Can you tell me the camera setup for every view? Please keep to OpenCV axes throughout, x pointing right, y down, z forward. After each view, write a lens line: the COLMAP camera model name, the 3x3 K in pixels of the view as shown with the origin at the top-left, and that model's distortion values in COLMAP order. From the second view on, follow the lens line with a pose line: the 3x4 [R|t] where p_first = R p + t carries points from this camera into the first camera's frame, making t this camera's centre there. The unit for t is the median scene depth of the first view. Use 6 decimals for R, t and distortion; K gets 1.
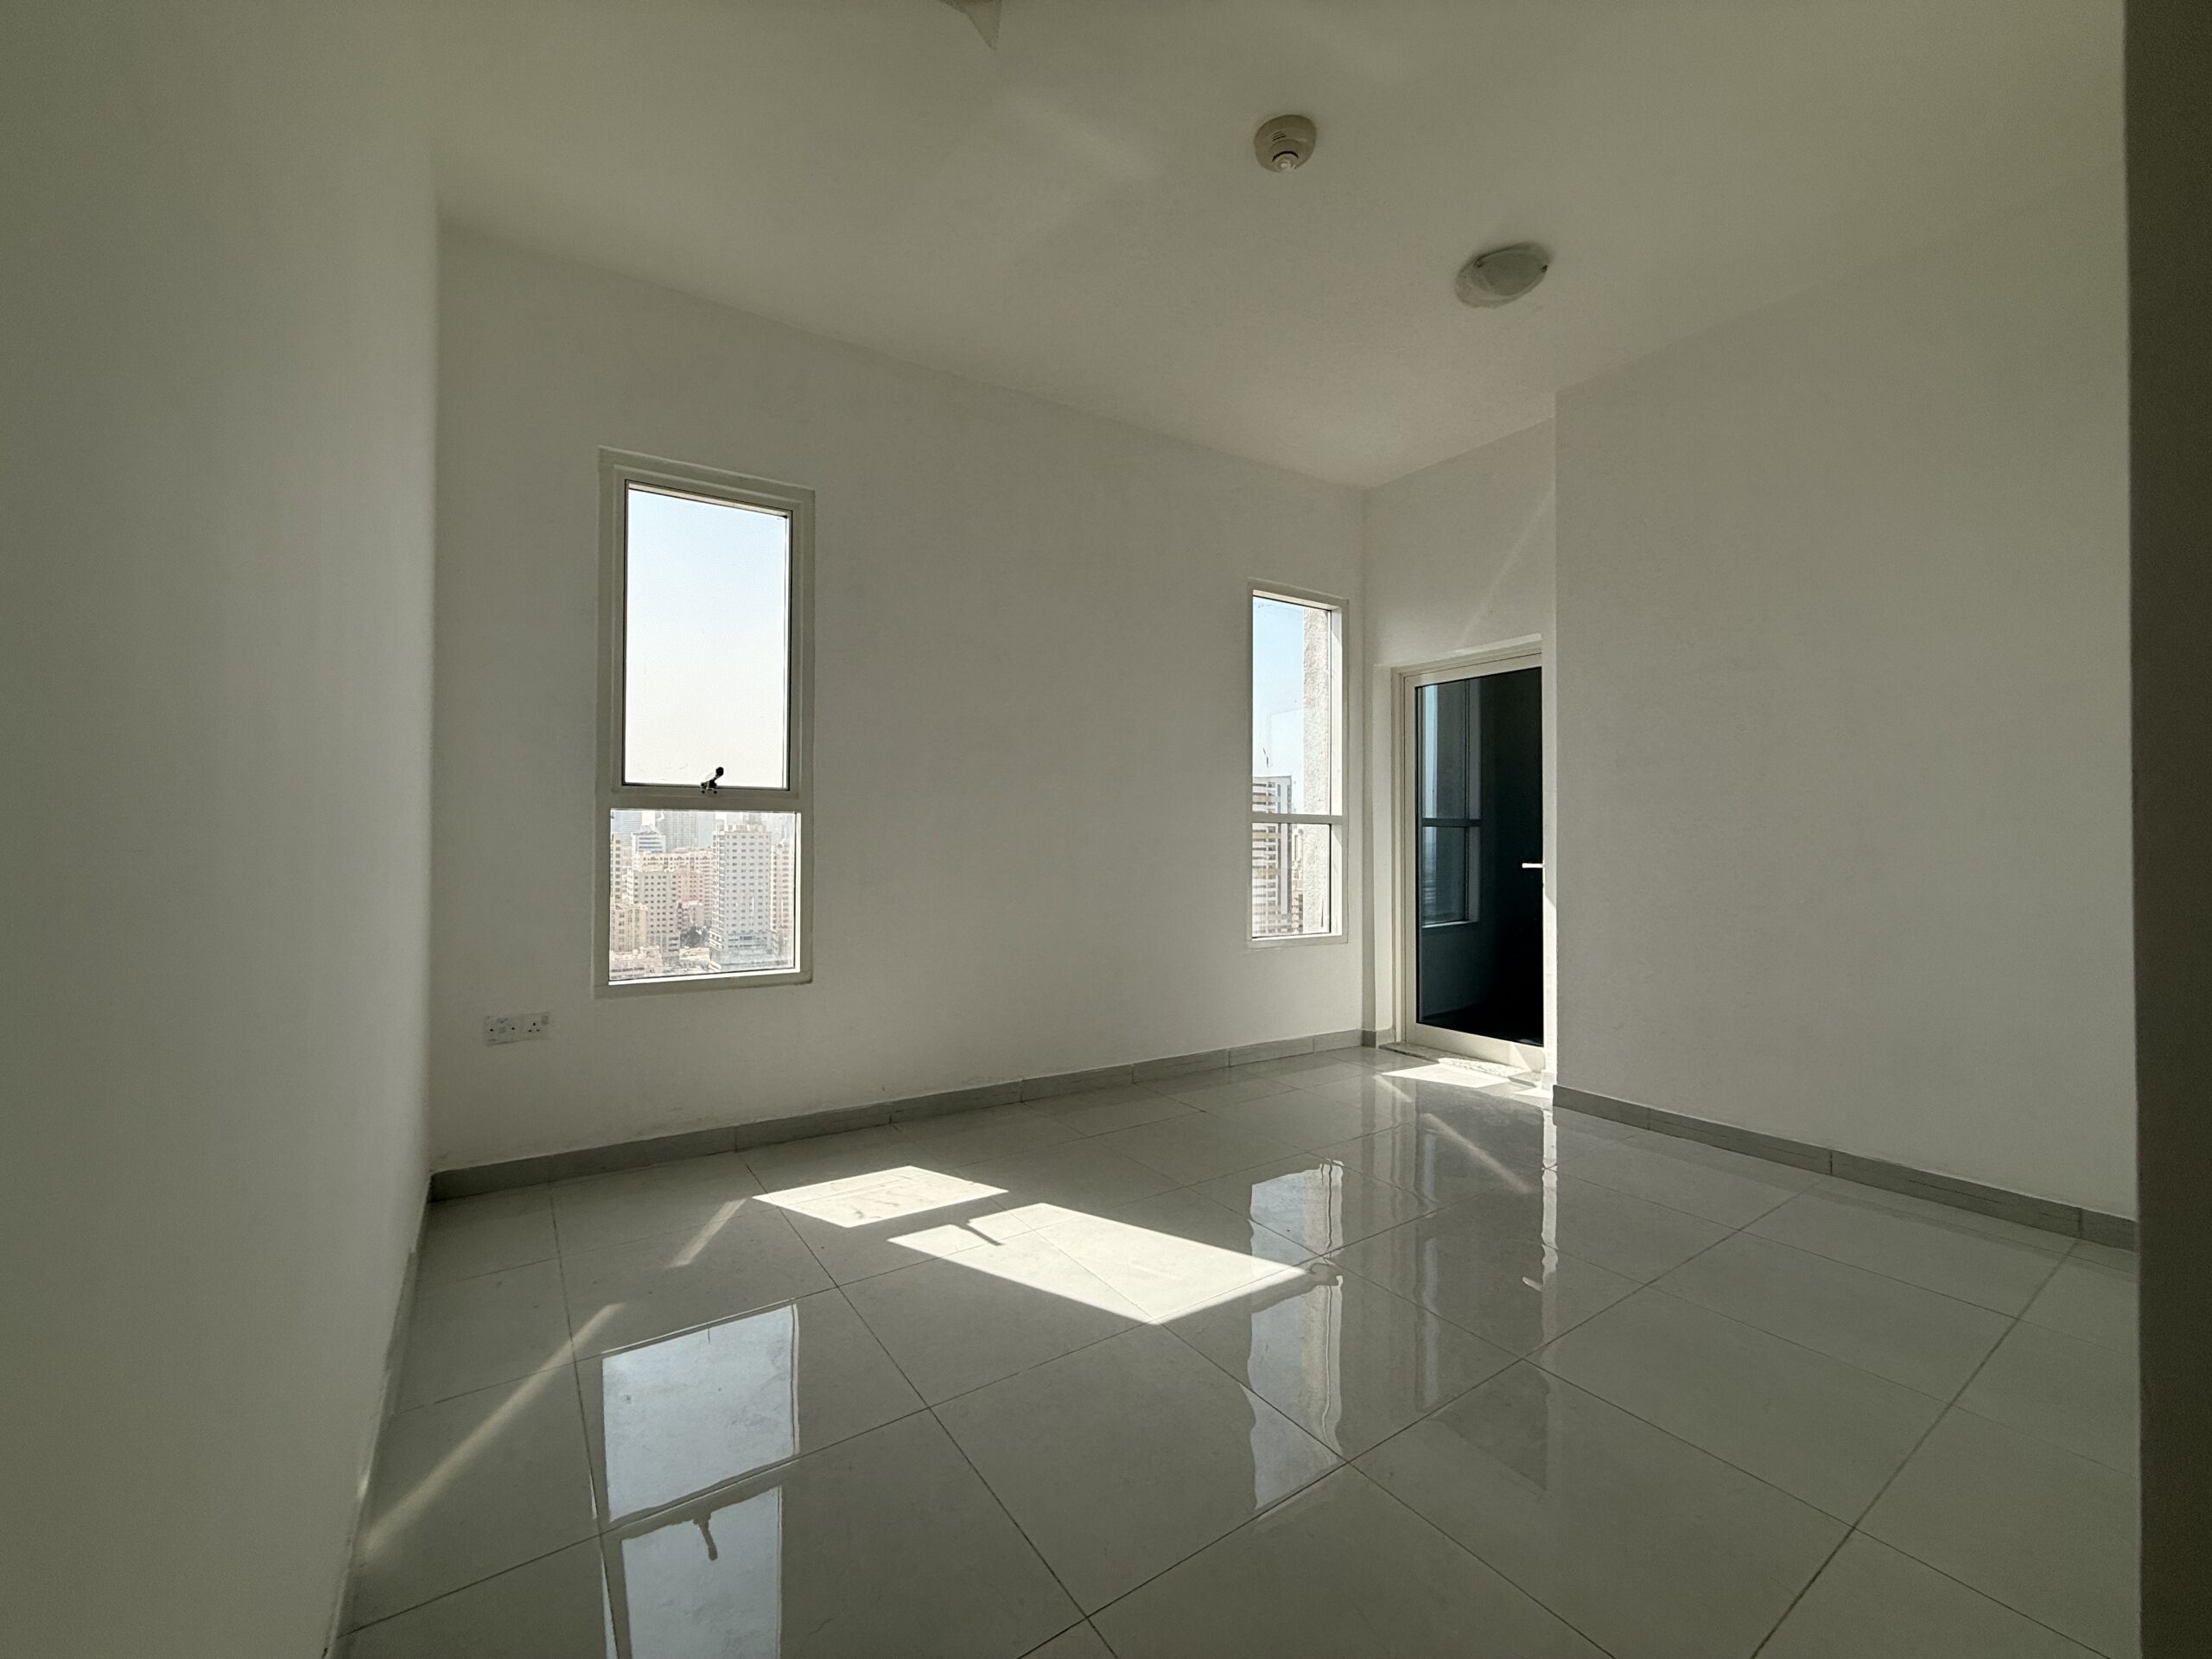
lens RADIAL K [[876.8, 0, 1096.2], [0, 876.8, 822.7], [0, 0, 1]] dist [-0.001446, 0.000124]
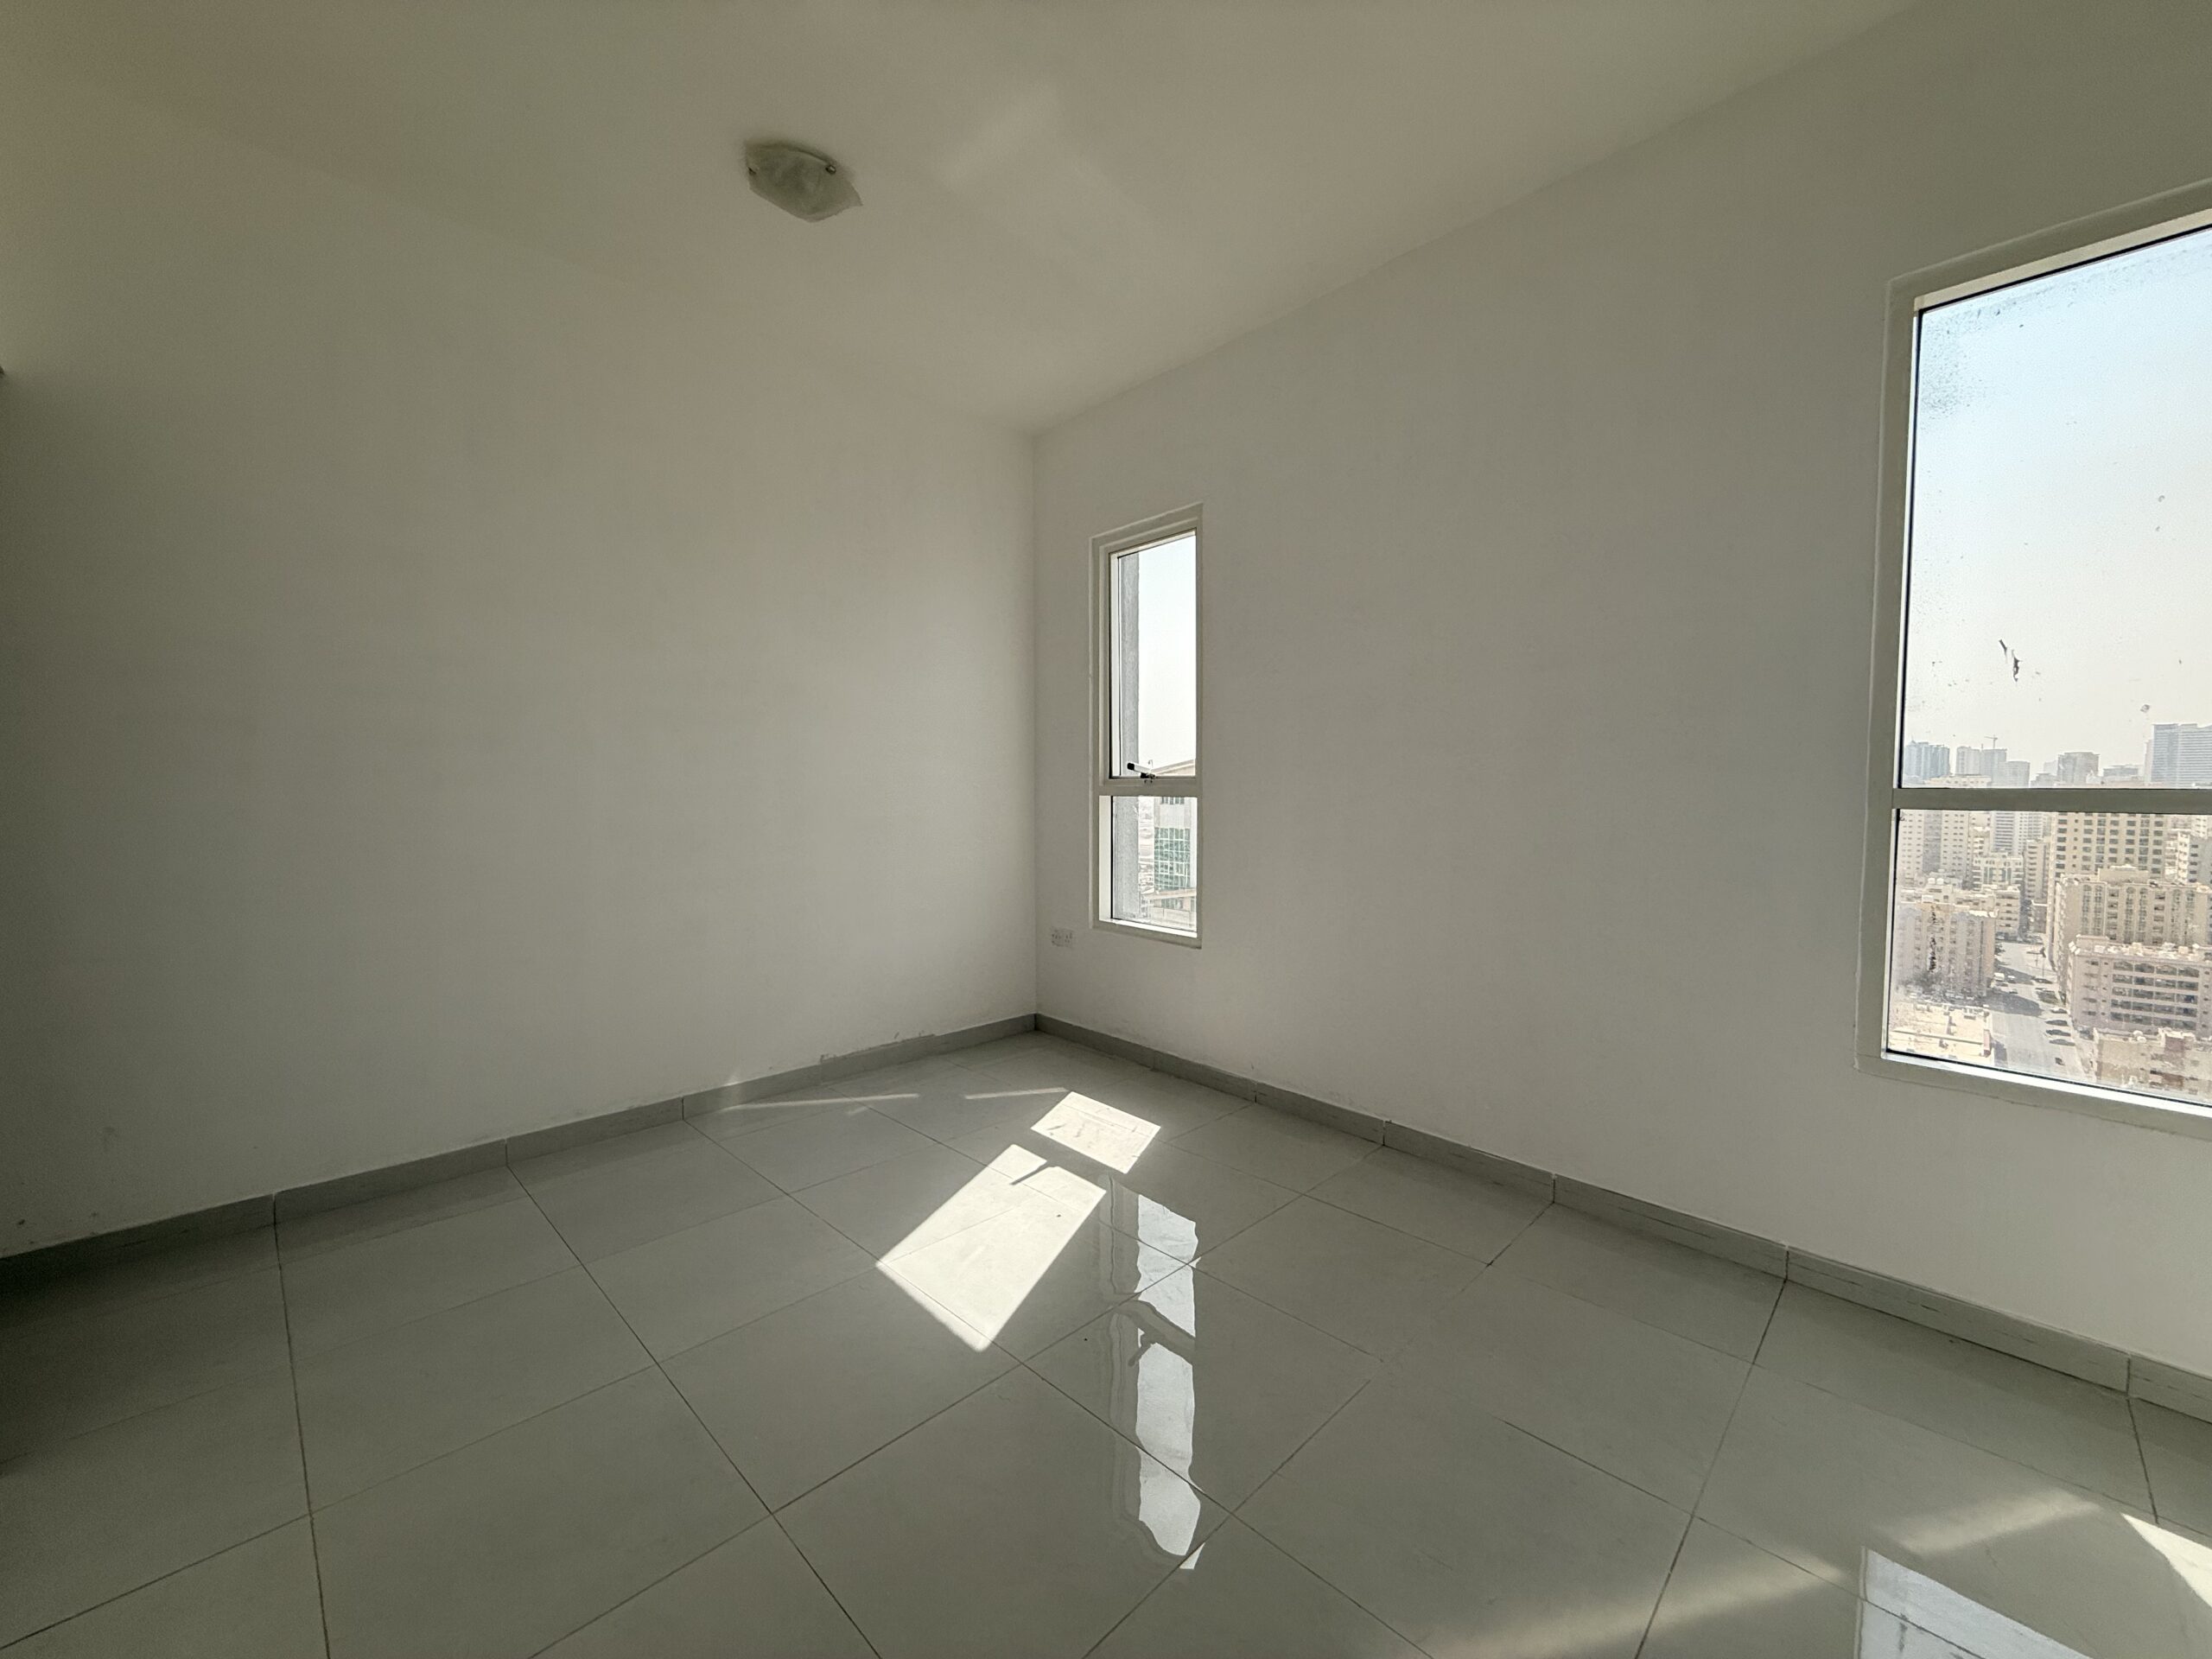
lens RADIAL K [[876.8, 0, 1099.9], [0, 876.8, 825.0], [0, 0, 1]] dist [-0.001446, 0.000124]
pose [[0.187427, 0.039272, -0.981493, 0.656517], [0.017446, 0.998910, 0.043300, -0.024333], [0.982124, -0.025239, 0.186537, 0.583252]]
